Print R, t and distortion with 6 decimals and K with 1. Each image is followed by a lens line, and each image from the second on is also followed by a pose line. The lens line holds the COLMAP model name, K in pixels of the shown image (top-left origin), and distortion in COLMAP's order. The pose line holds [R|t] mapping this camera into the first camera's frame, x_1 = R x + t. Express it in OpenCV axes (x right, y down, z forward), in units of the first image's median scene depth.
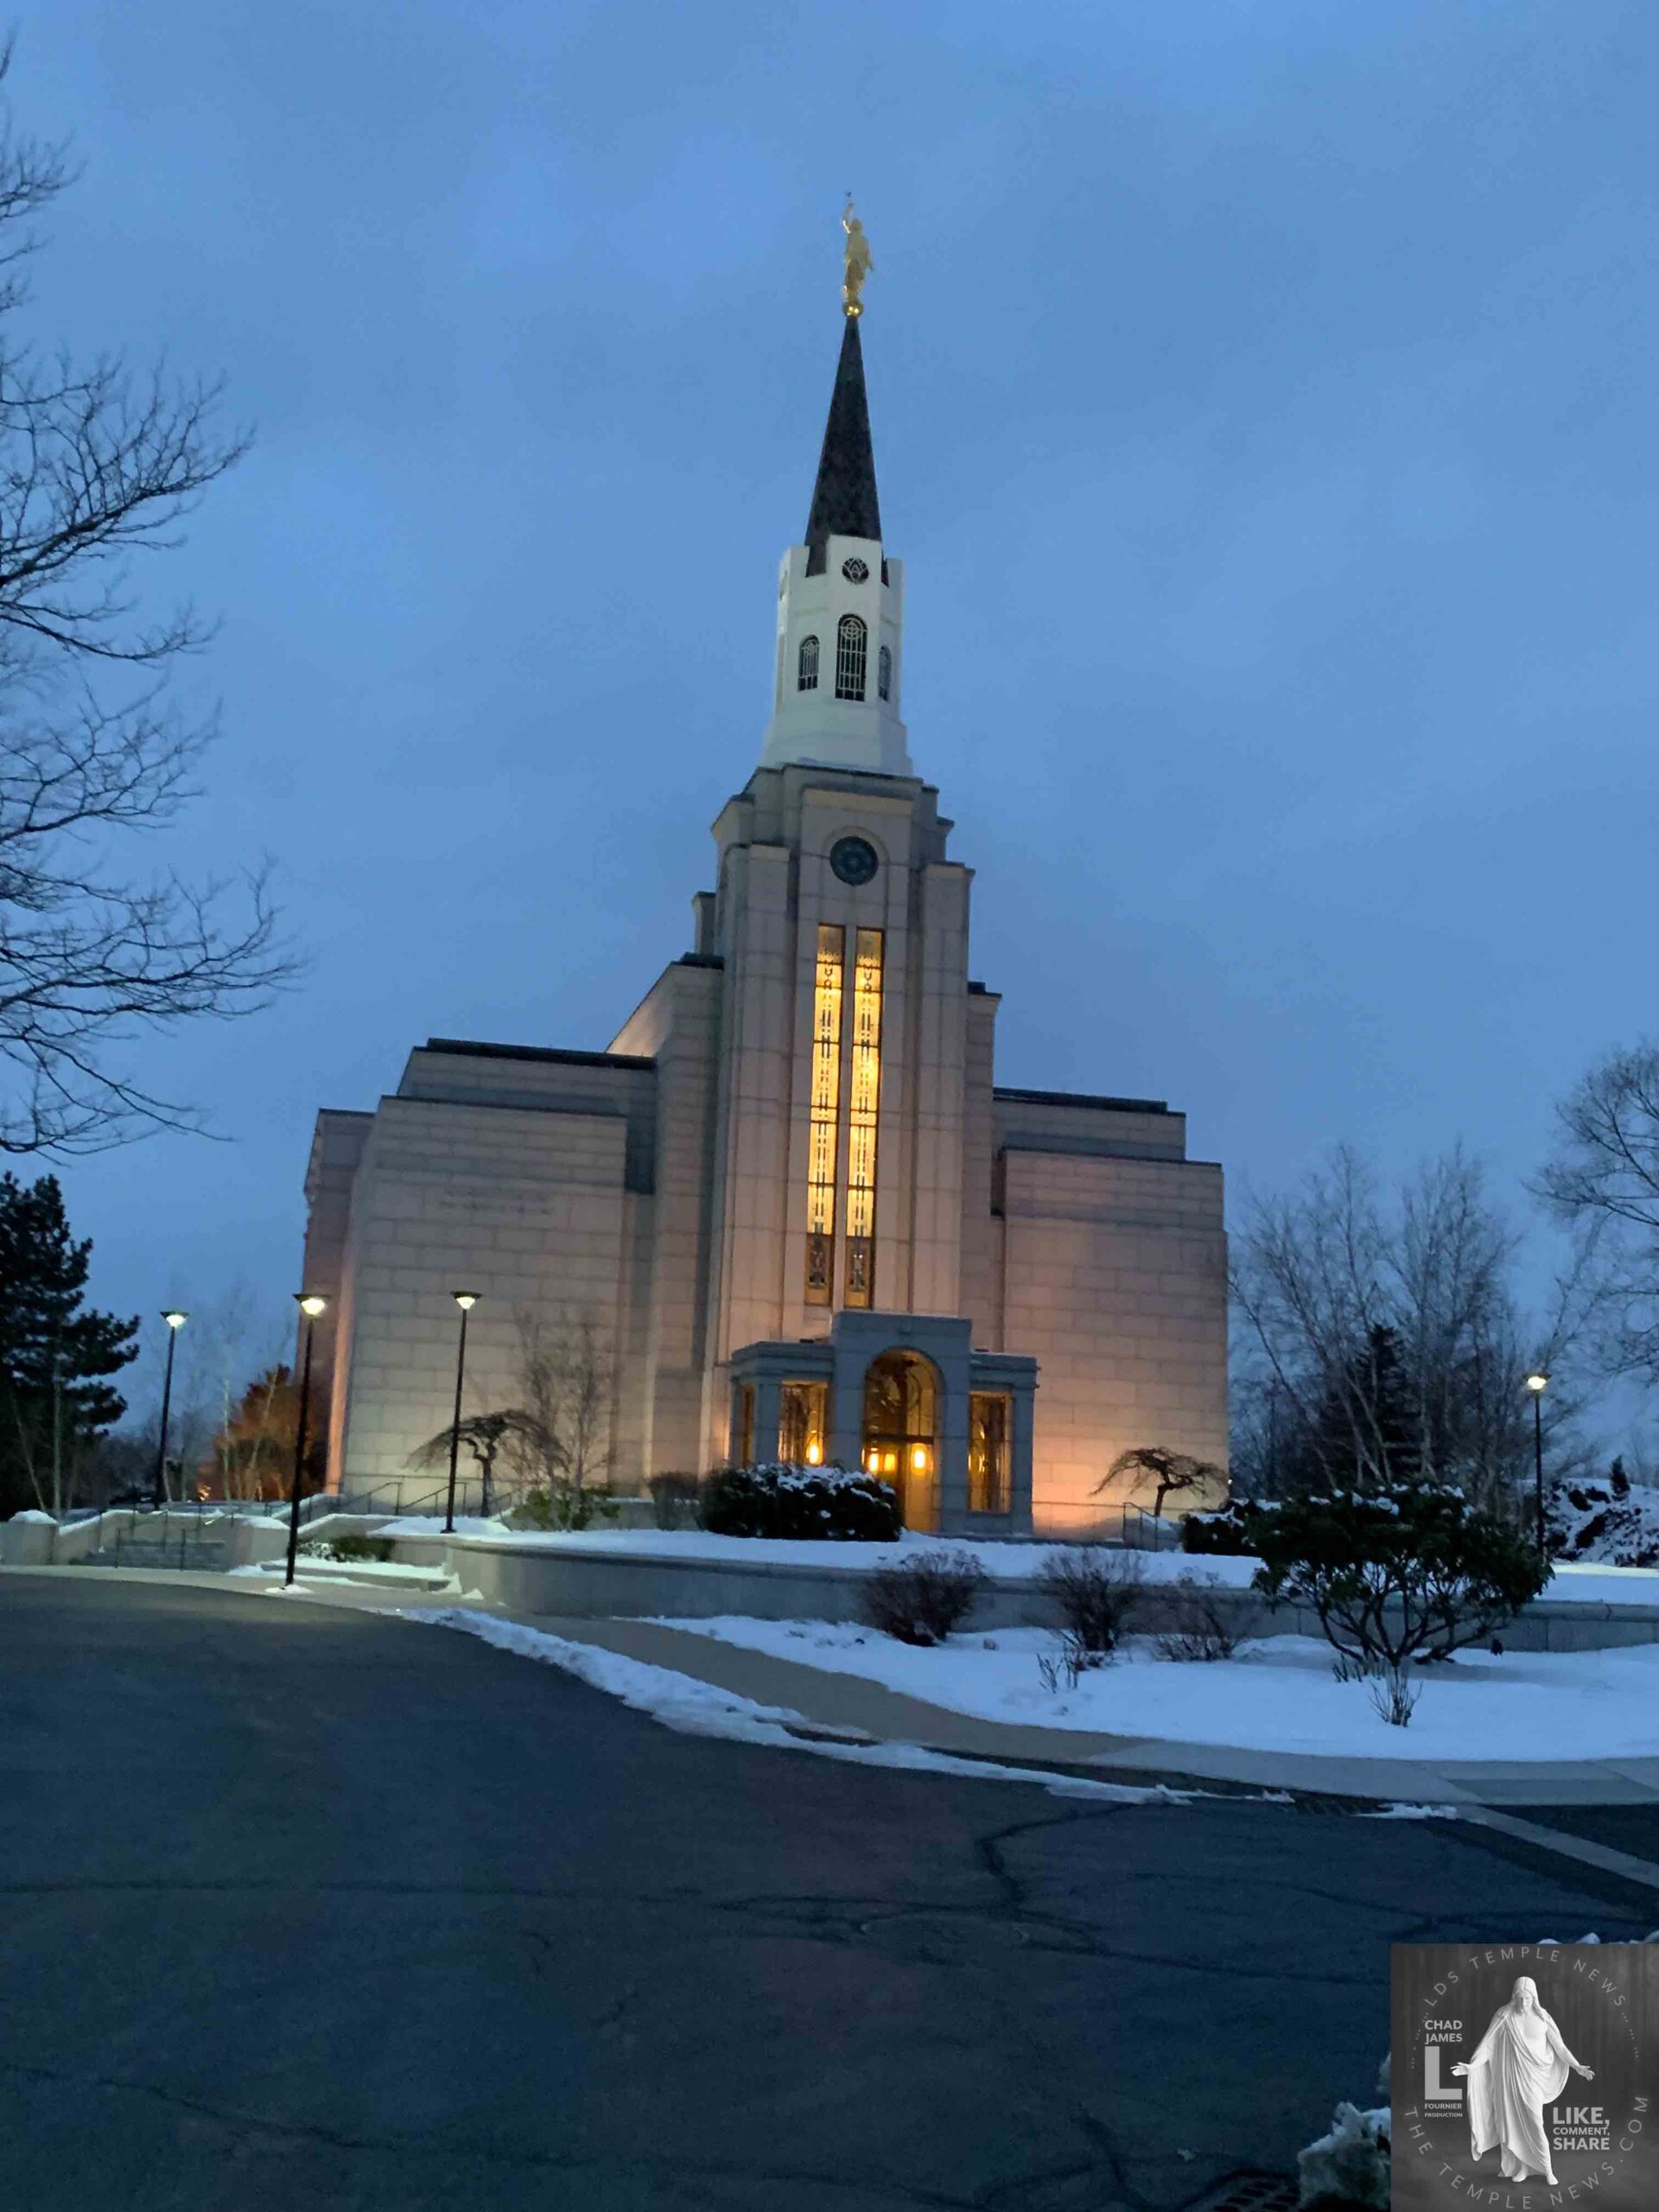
lens RADIAL K [[2285.6, 0, 829.5], [0, 2285.6, 1106.0], [0, 0, 1]] dist [0.113540, -0.011859]
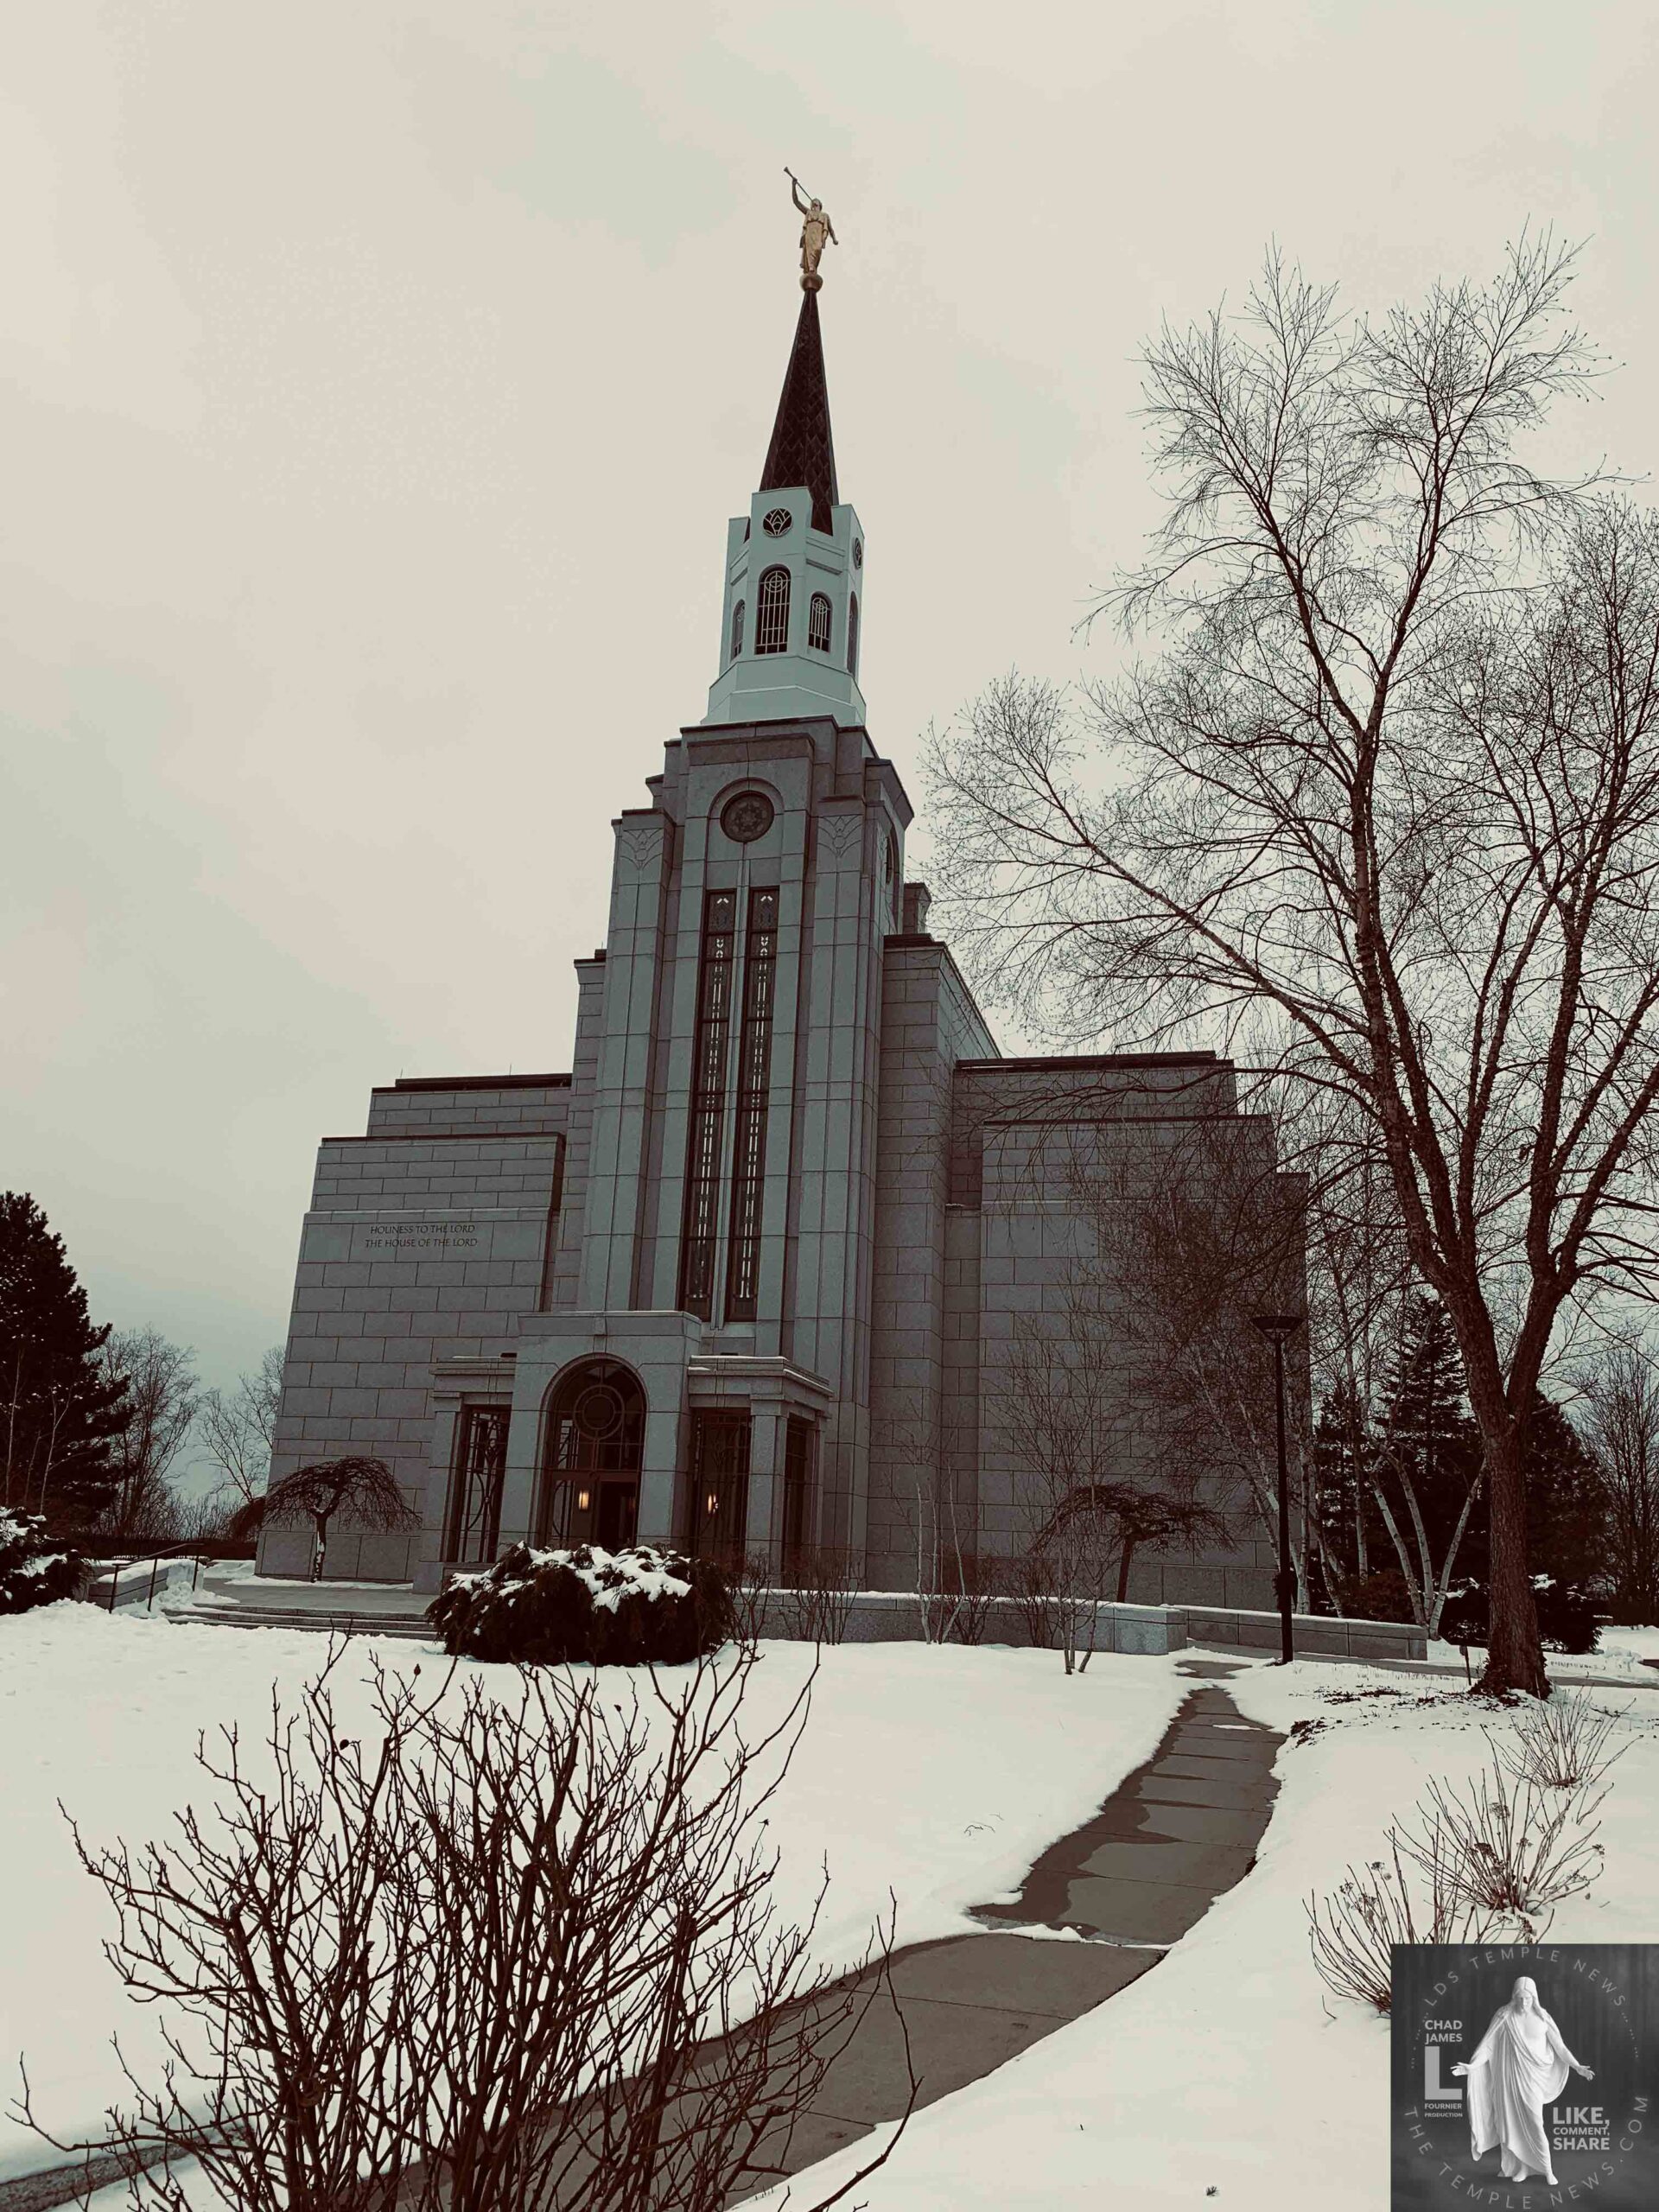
lens RADIAL K [[1651.7, 0, 824.0], [0, 1651.7, 1109.1], [0, 0, 1]] dist [0.079518, -0.094176]
pose [[0.880003, -0.126921, -0.457697, 0.320859], [0.083102, 0.989915, -0.114729, 0.081943], [0.467642, 0.062926, 0.881675, 0.465360]]
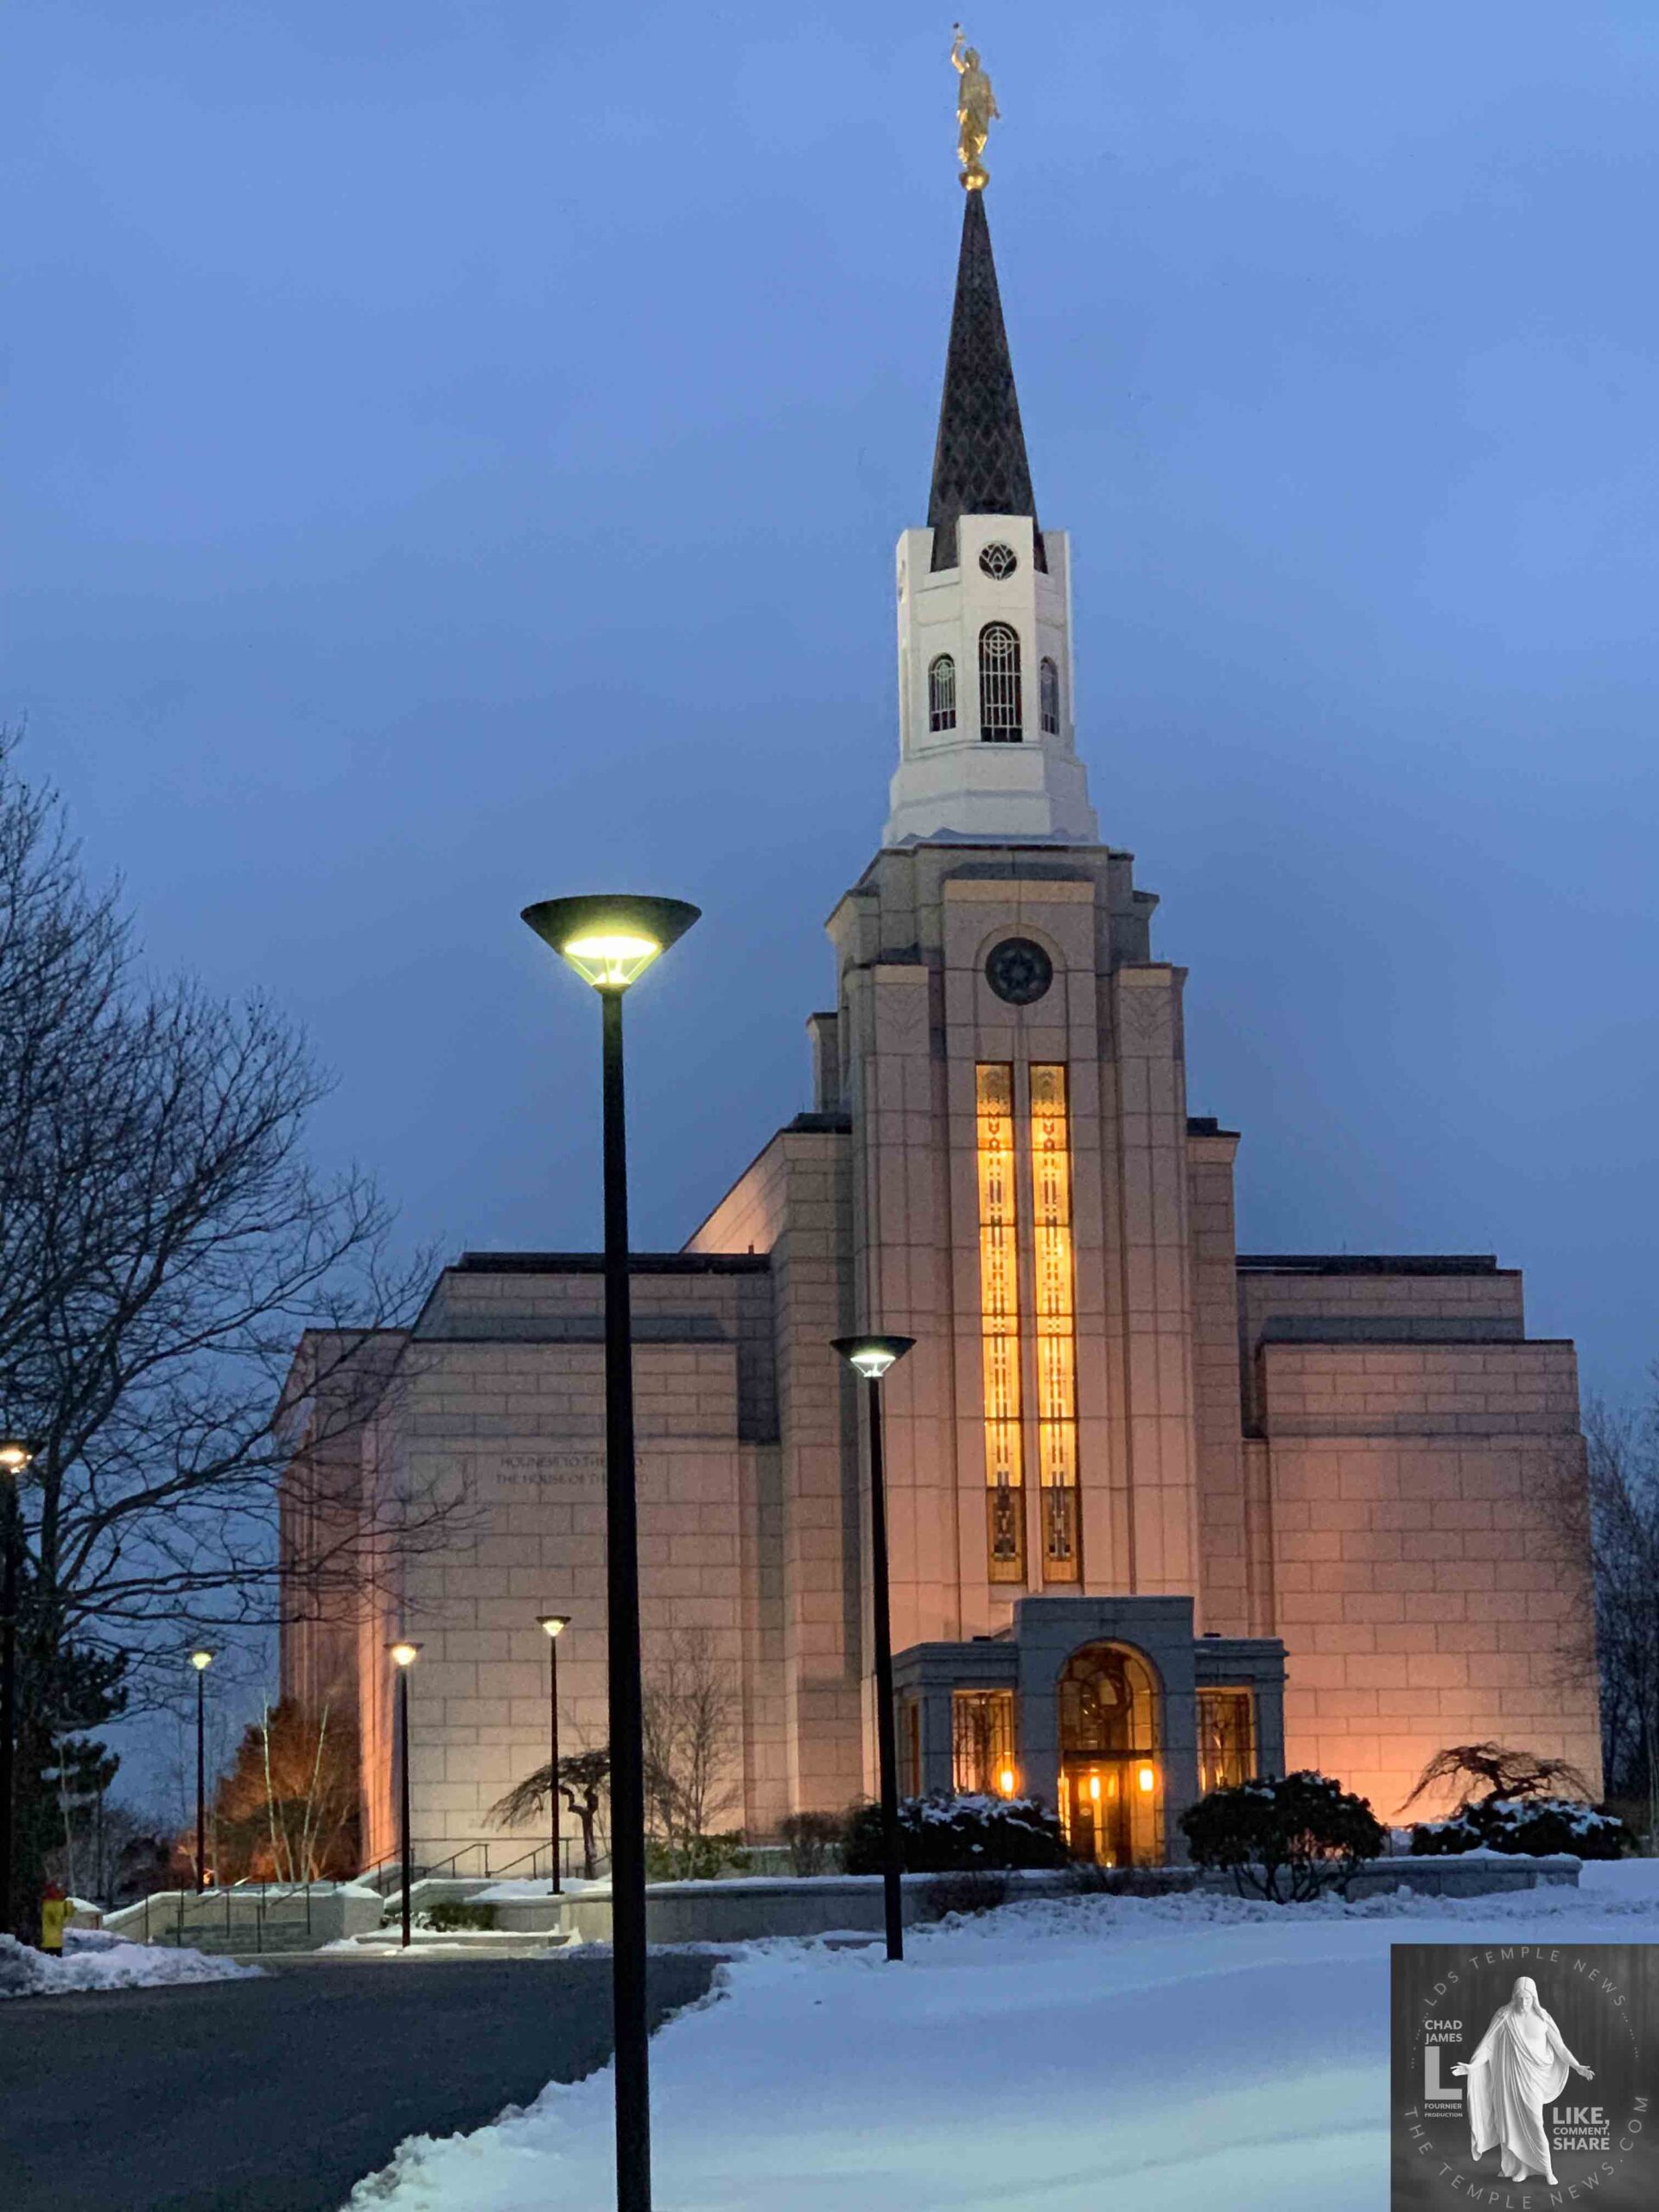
lens RADIAL K [[4949.6, 0, 785.9], [0, 4949.6, 1109.7], [0, 0, 1]] dist [-0.102022, 0.924635]
pose [[0.993555, -0.070828, -0.088500, 0.074769], [0.072053, 0.997343, 0.010718, -0.086925], [0.087506, -0.017025, 0.996018, -0.592650]]
